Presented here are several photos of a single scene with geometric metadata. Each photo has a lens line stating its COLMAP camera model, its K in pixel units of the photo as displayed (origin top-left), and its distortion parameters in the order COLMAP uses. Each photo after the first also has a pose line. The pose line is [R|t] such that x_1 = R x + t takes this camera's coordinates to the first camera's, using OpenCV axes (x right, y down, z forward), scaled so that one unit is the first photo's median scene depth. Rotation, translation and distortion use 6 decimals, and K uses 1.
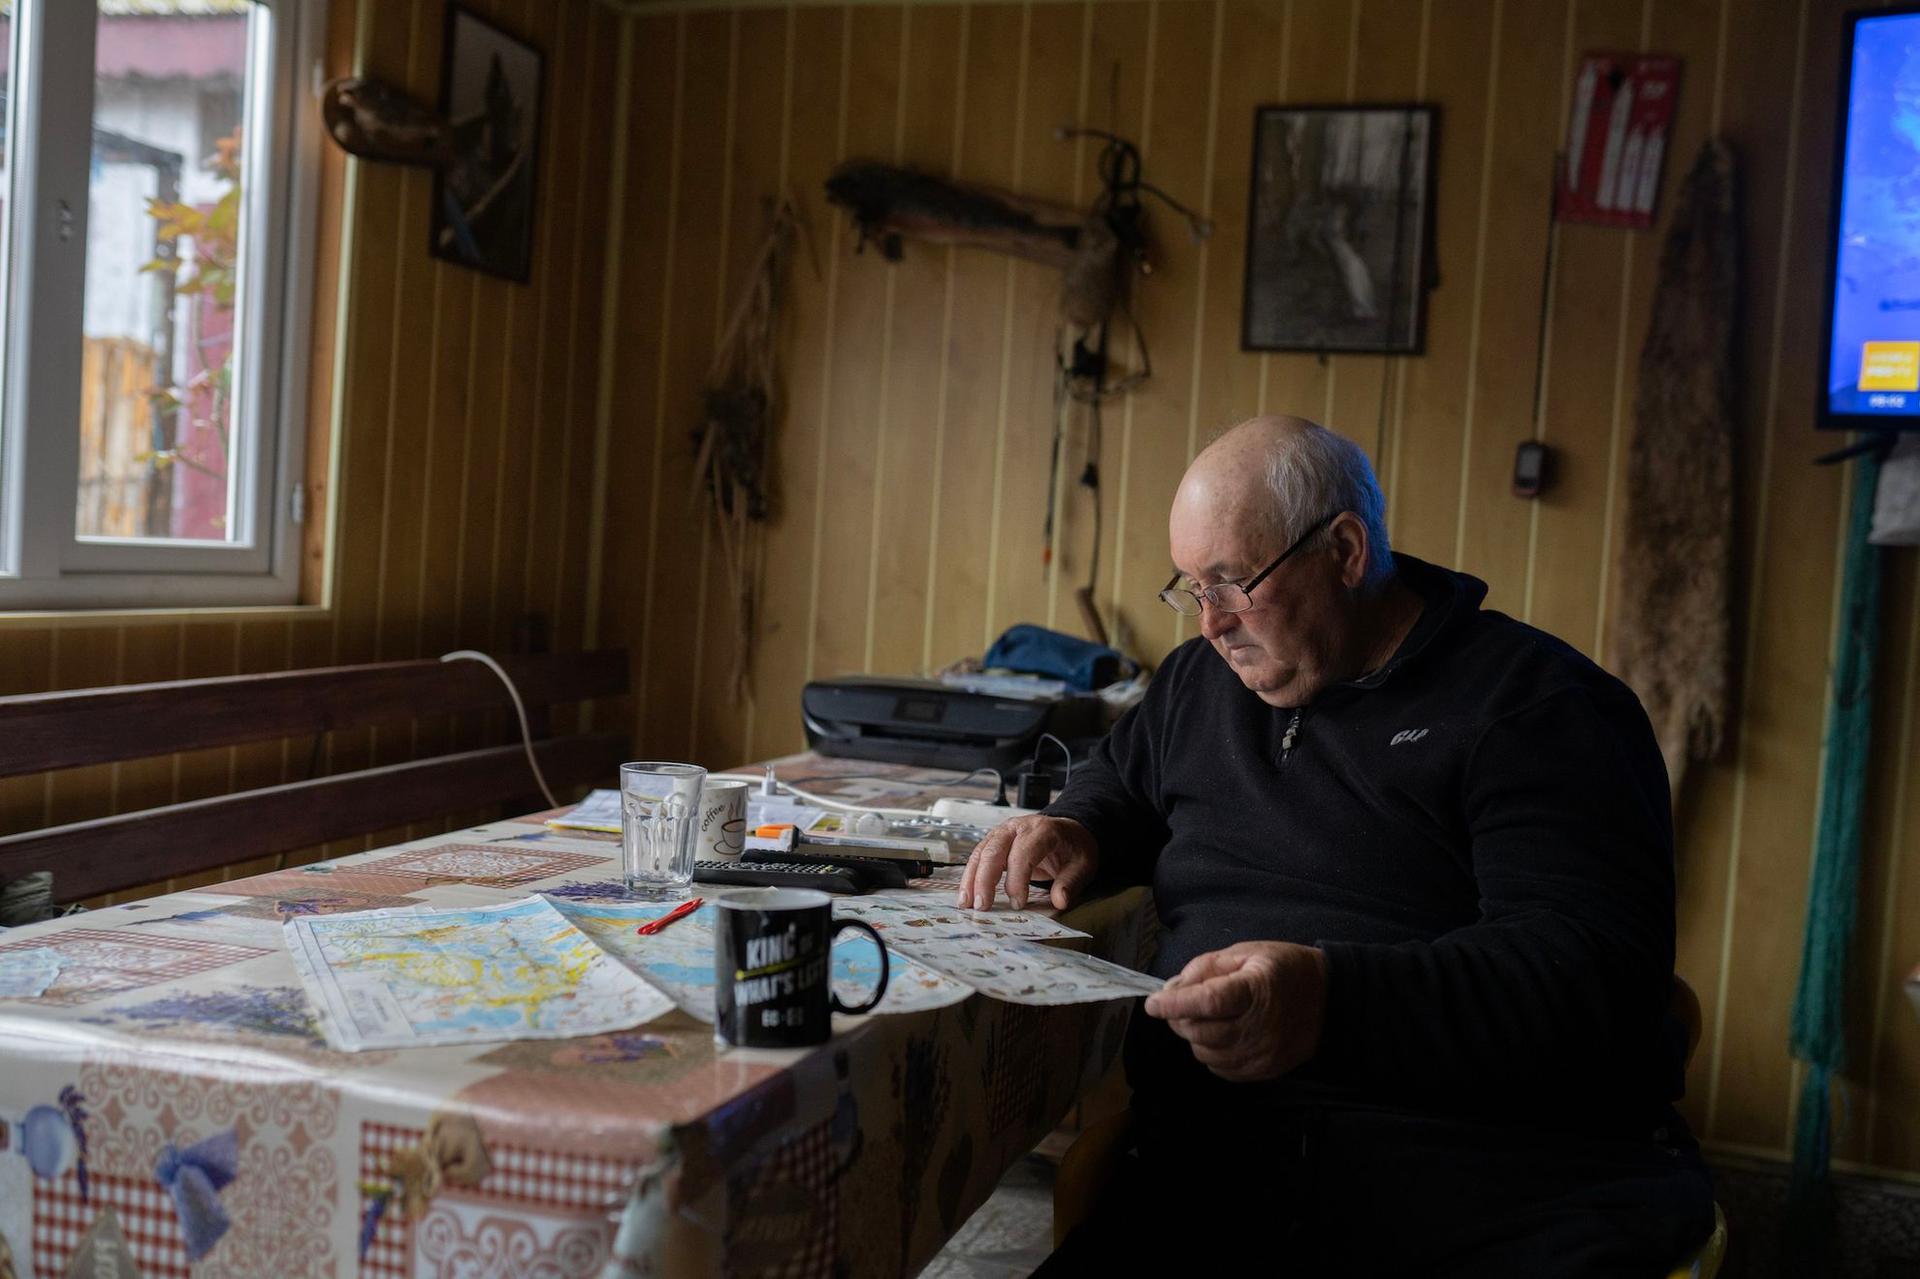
lens RADIAL K [[1841.3, 0, 960.0], [0, 1841.3, 639.5], [0, 0, 1]] dist [-0.023277, -0.015290]
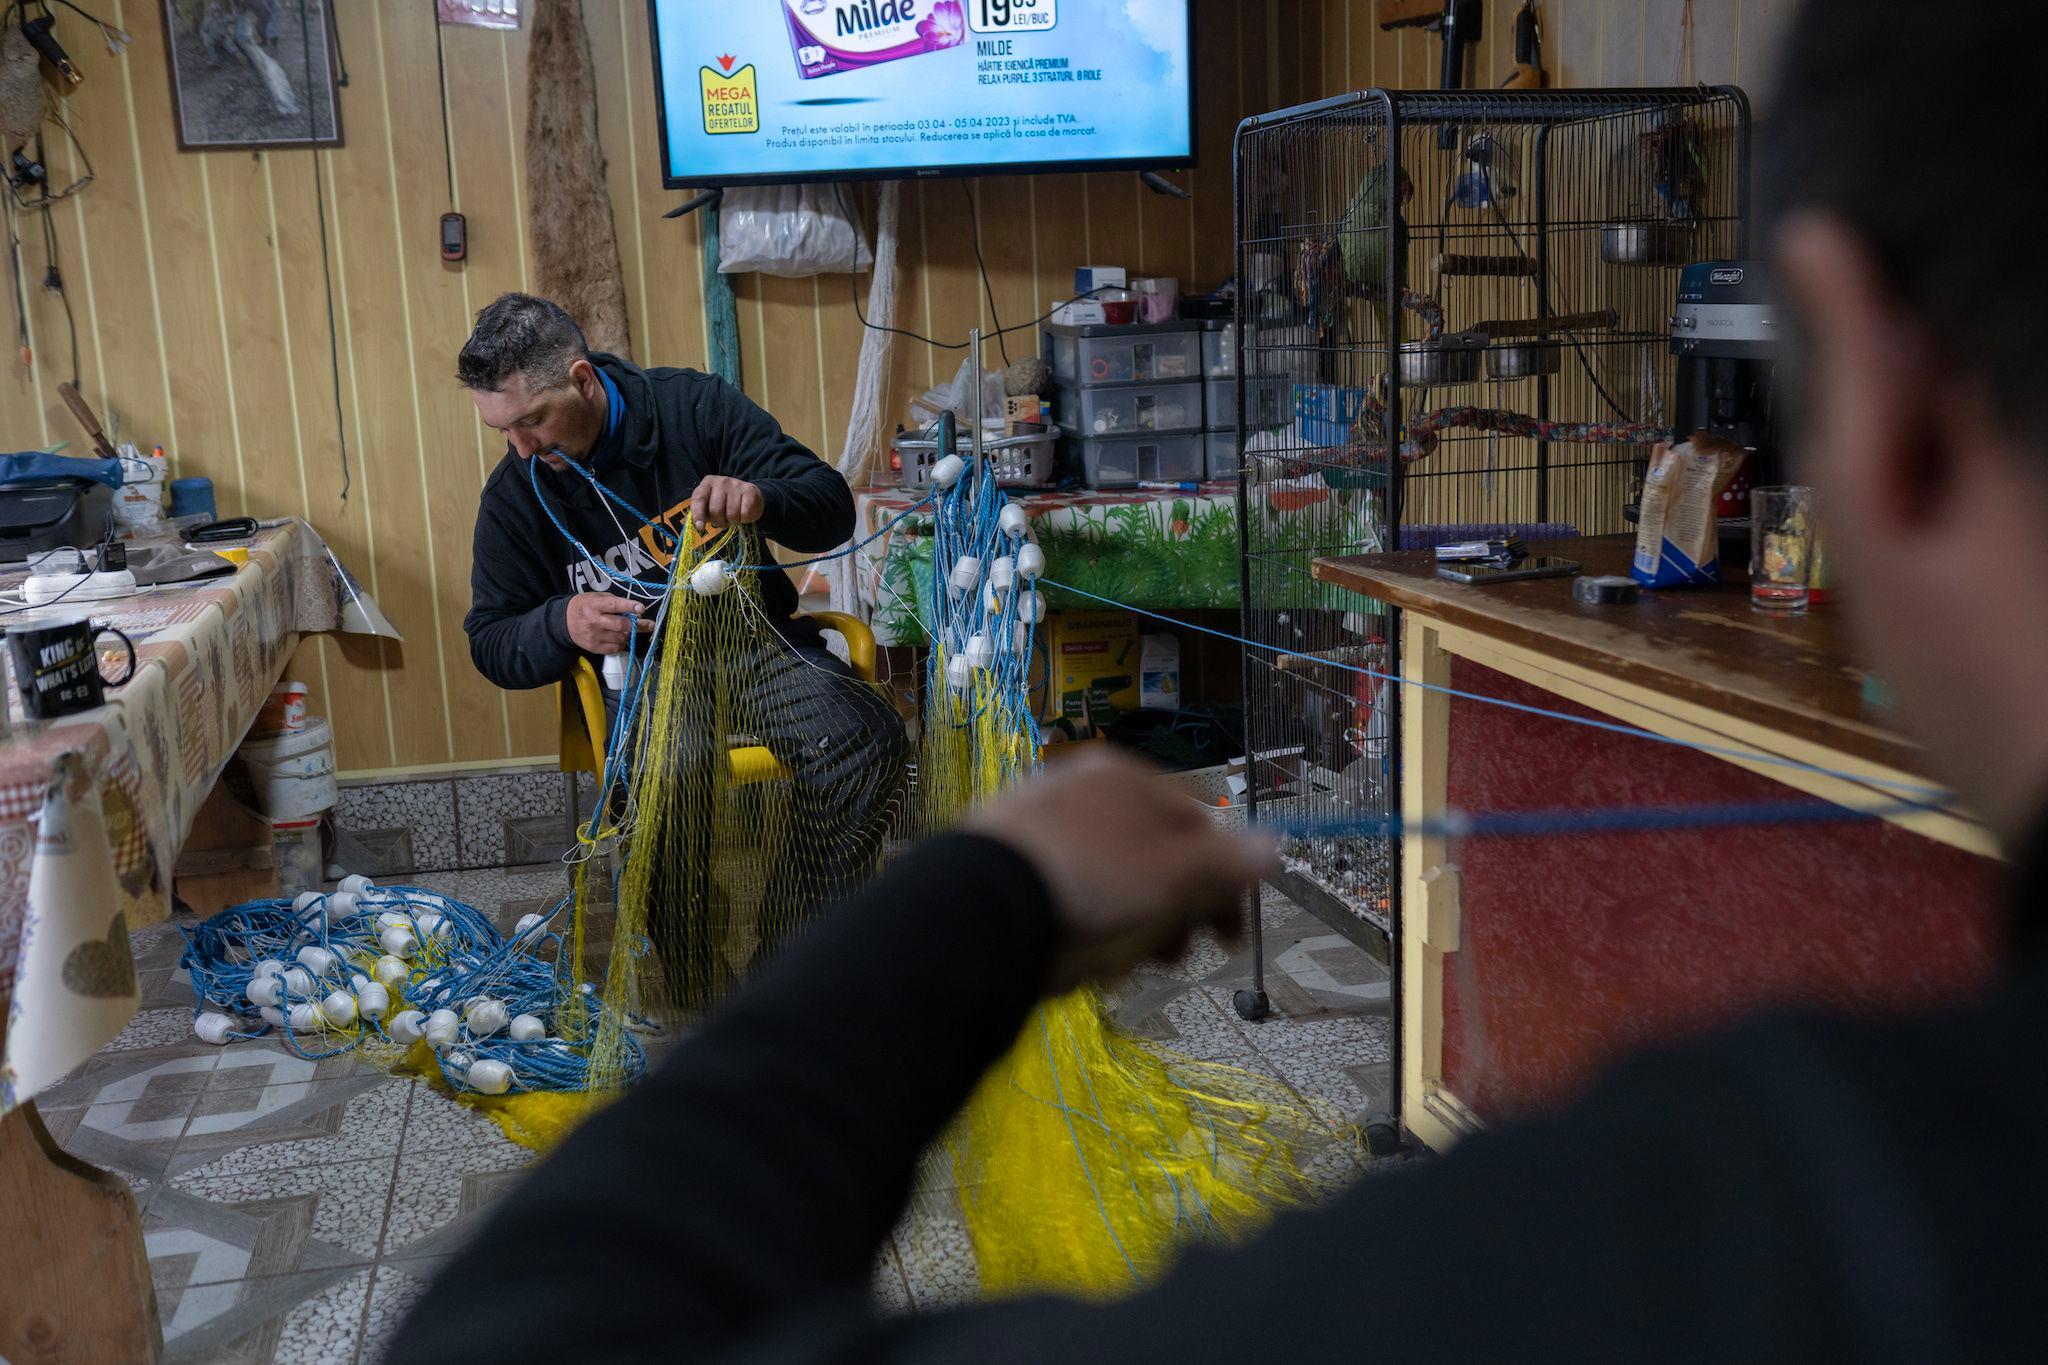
lens RADIAL K [[1964.0, 0, 1024.0], [0, 1964.0, 682.5], [0, 0, 1]] dist [-0.023277, -0.015290]
pose [[0.820553, -0.204413, 0.533768, -0.125500], [0.122804, 0.975103, 0.184644, 0.000714], [-0.558223, -0.085961, 0.825226, -0.287906]]
